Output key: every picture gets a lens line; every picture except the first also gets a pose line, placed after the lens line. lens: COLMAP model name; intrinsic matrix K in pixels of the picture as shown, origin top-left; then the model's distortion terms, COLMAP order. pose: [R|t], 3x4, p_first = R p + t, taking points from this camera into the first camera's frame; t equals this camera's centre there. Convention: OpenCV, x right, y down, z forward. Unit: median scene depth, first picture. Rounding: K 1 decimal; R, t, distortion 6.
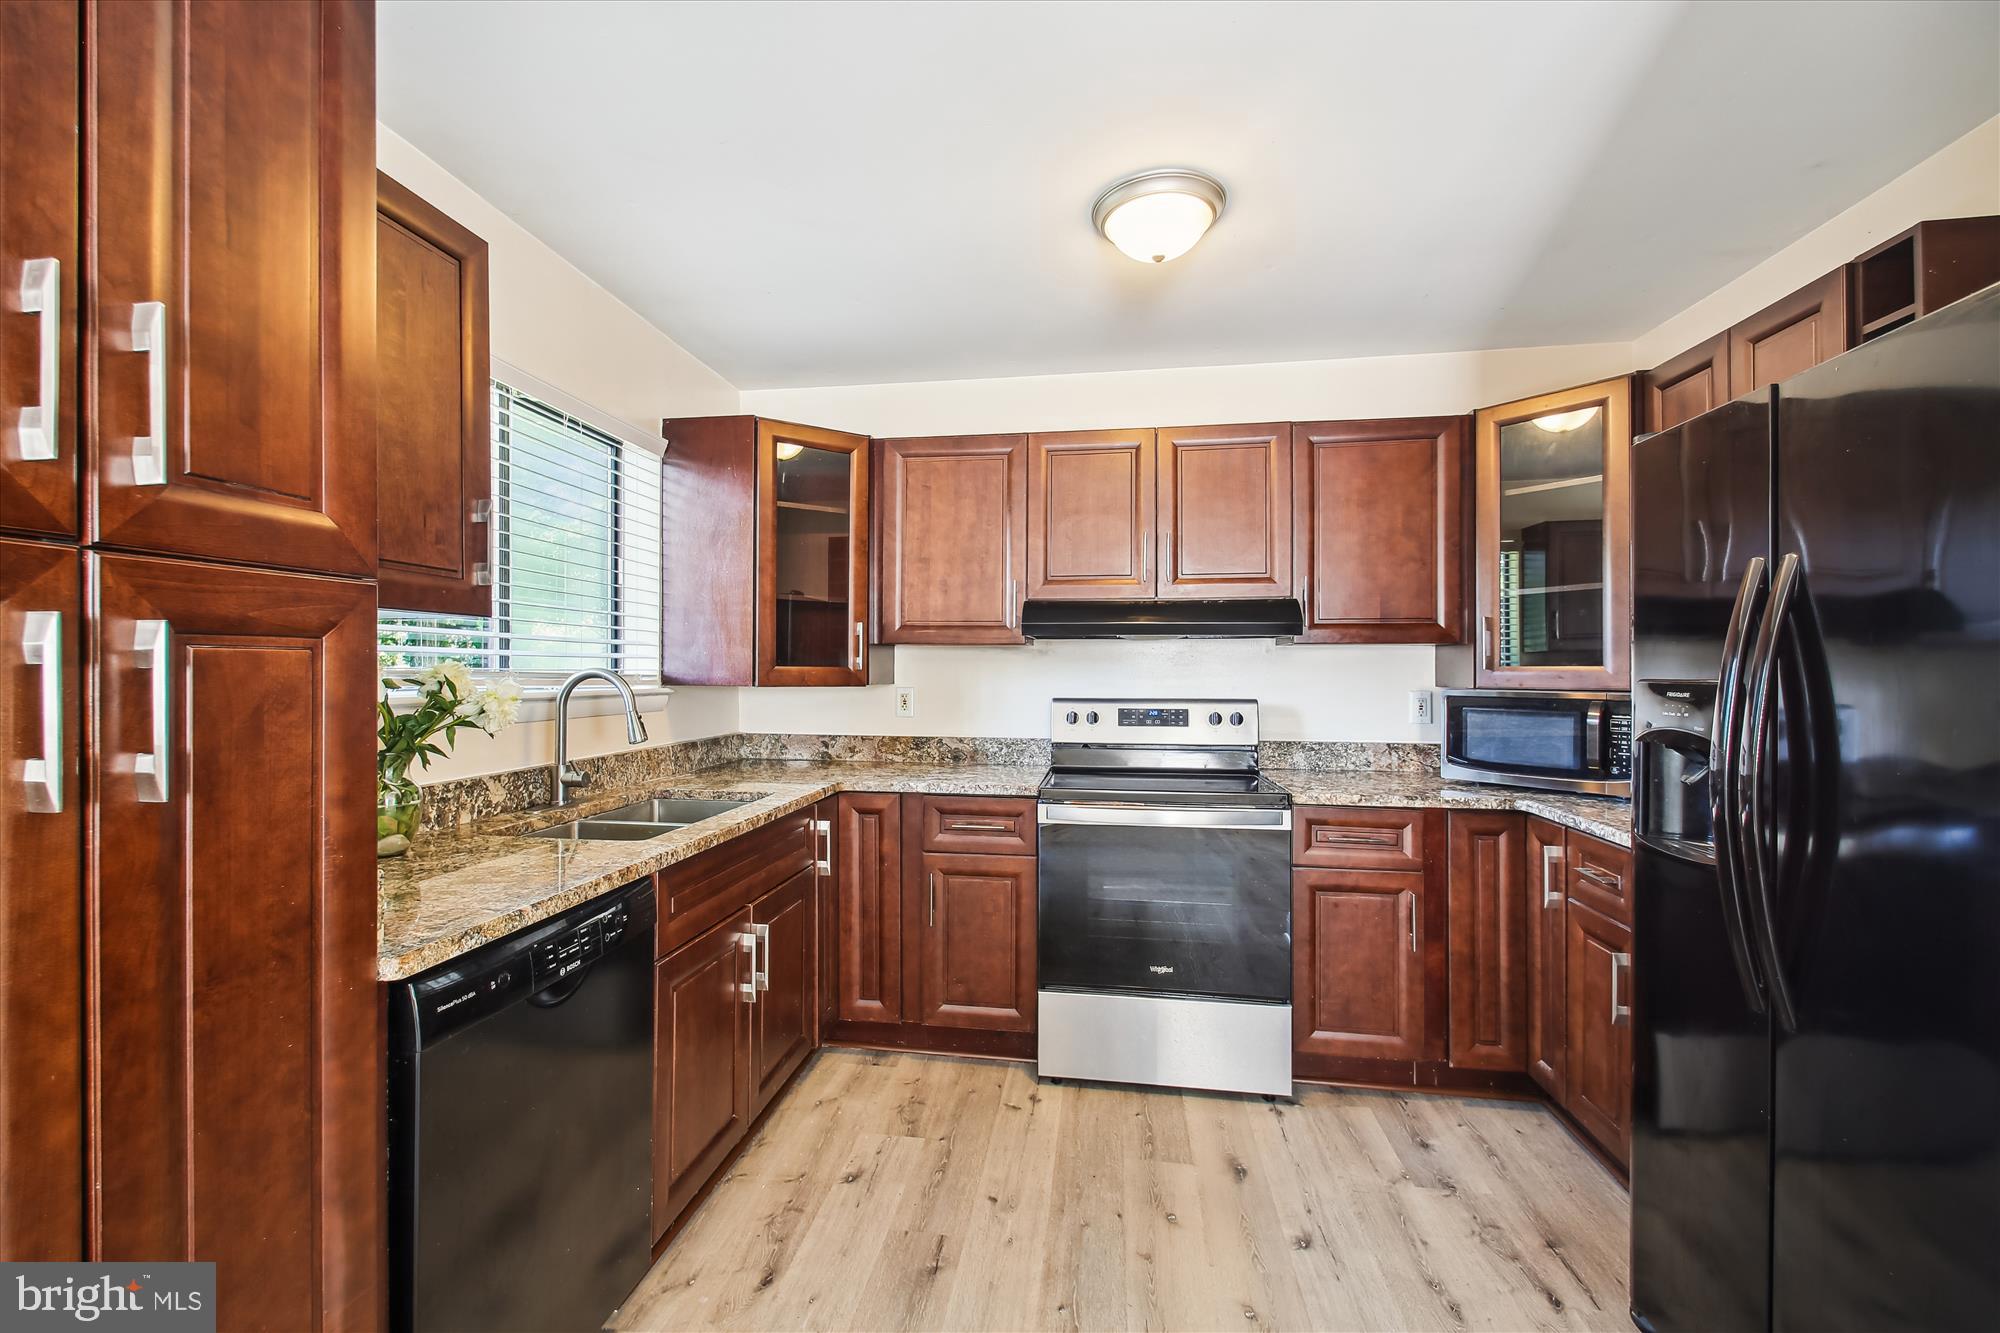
lens RADIAL K [[844.9, 0, 972.7], [0, 844.9, 674.6], [0, 0, 1]] dist [0.012828, -0.008905]
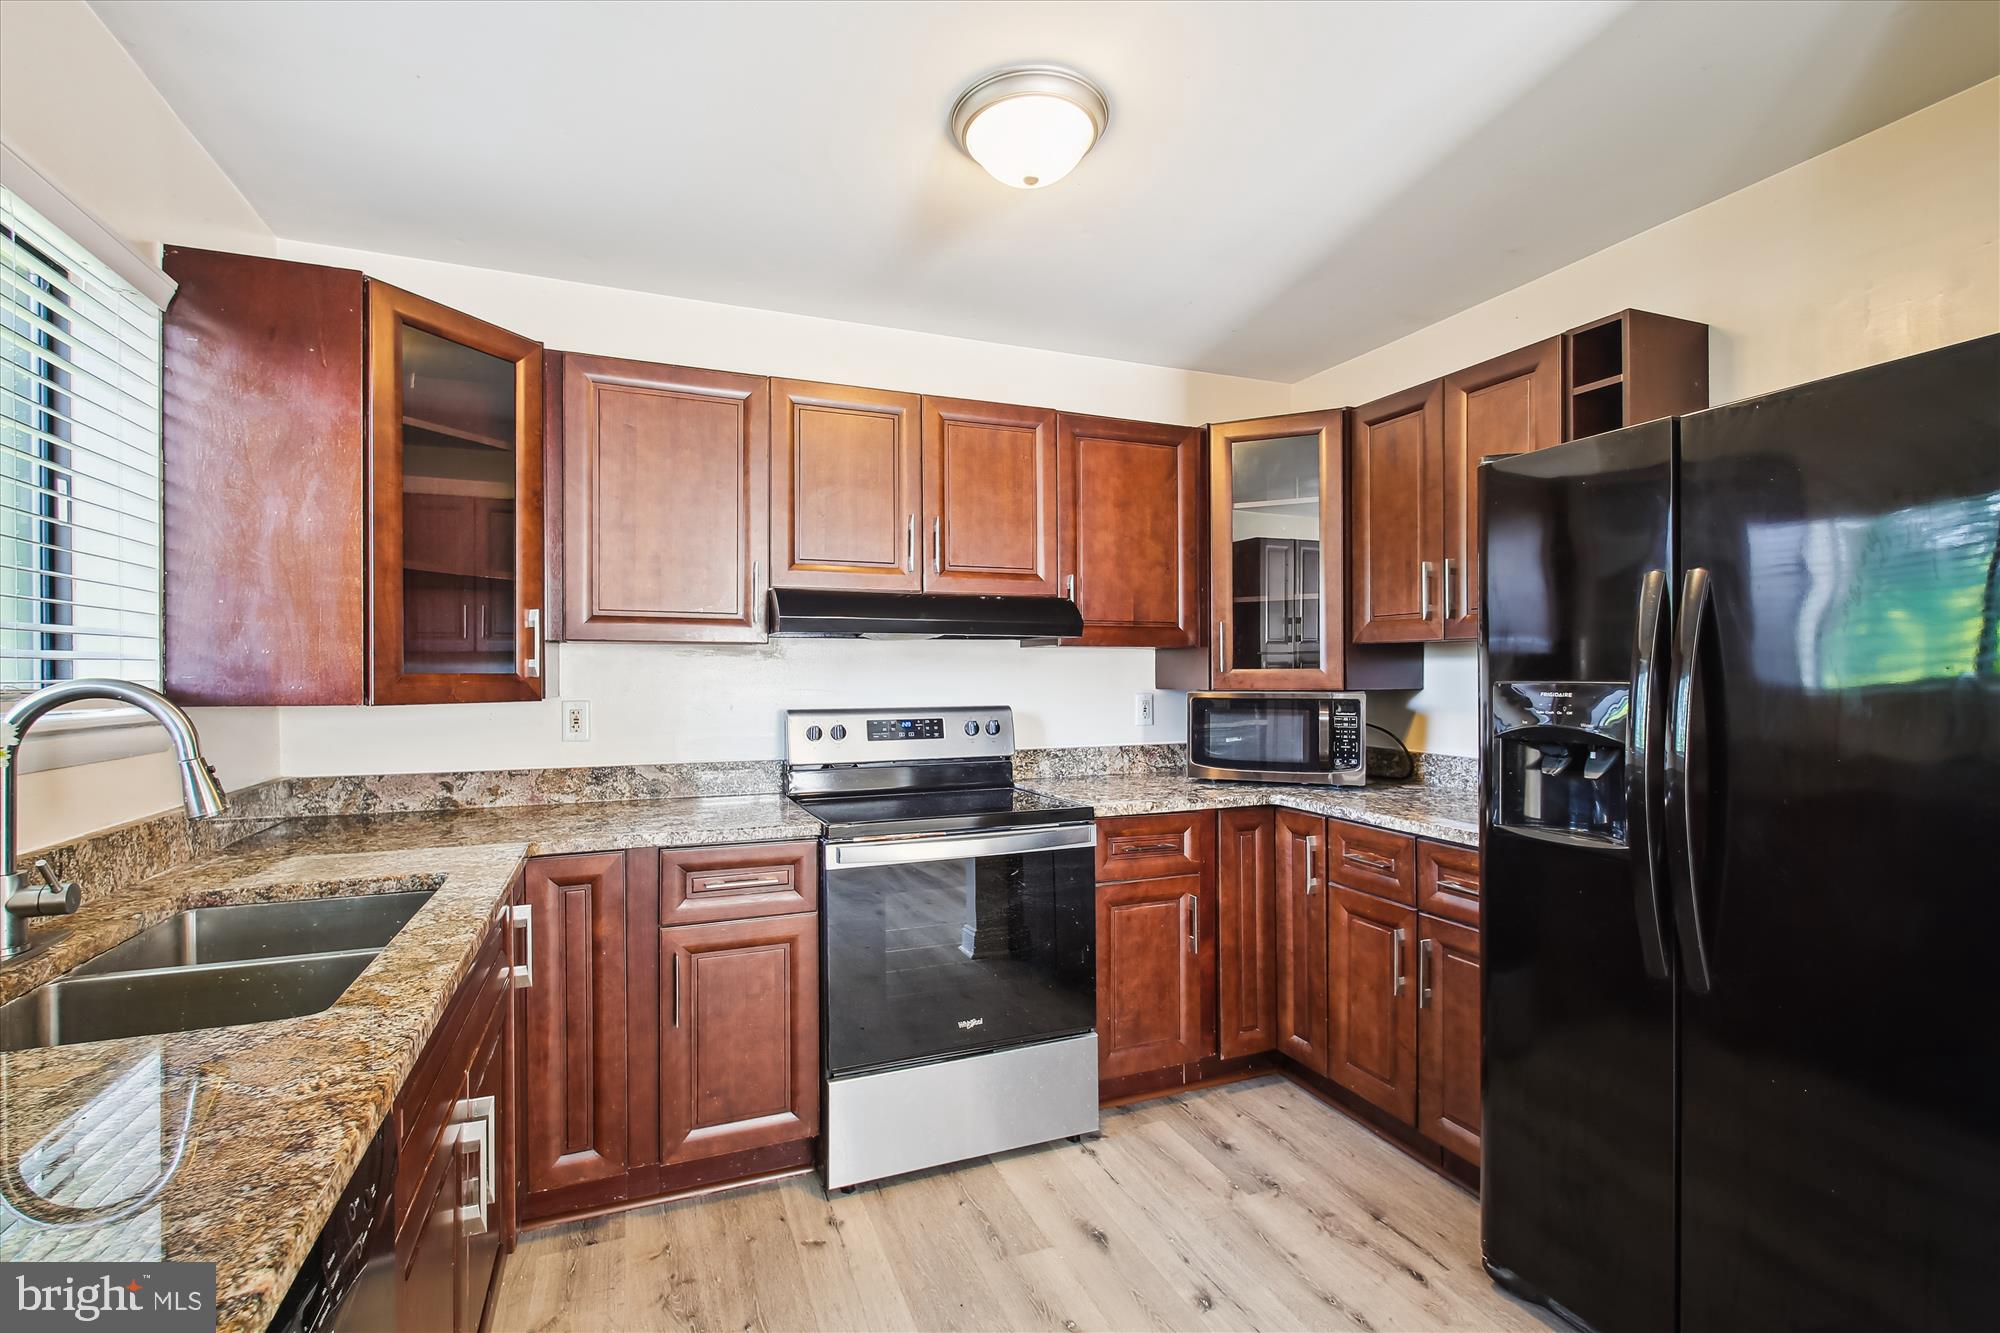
lens RADIAL K [[869.5, 0, 975.0], [0, 869.5, 680.9], [0, 0, 1]] dist [0.013293, -0.010522]
pose [[0.862019, -0.009999, 0.506777, -0.207239], [0.009177, 0.999949, 0.004121, -0.002583], [-0.506793, 0.001098, 0.862067, 0.223978]]
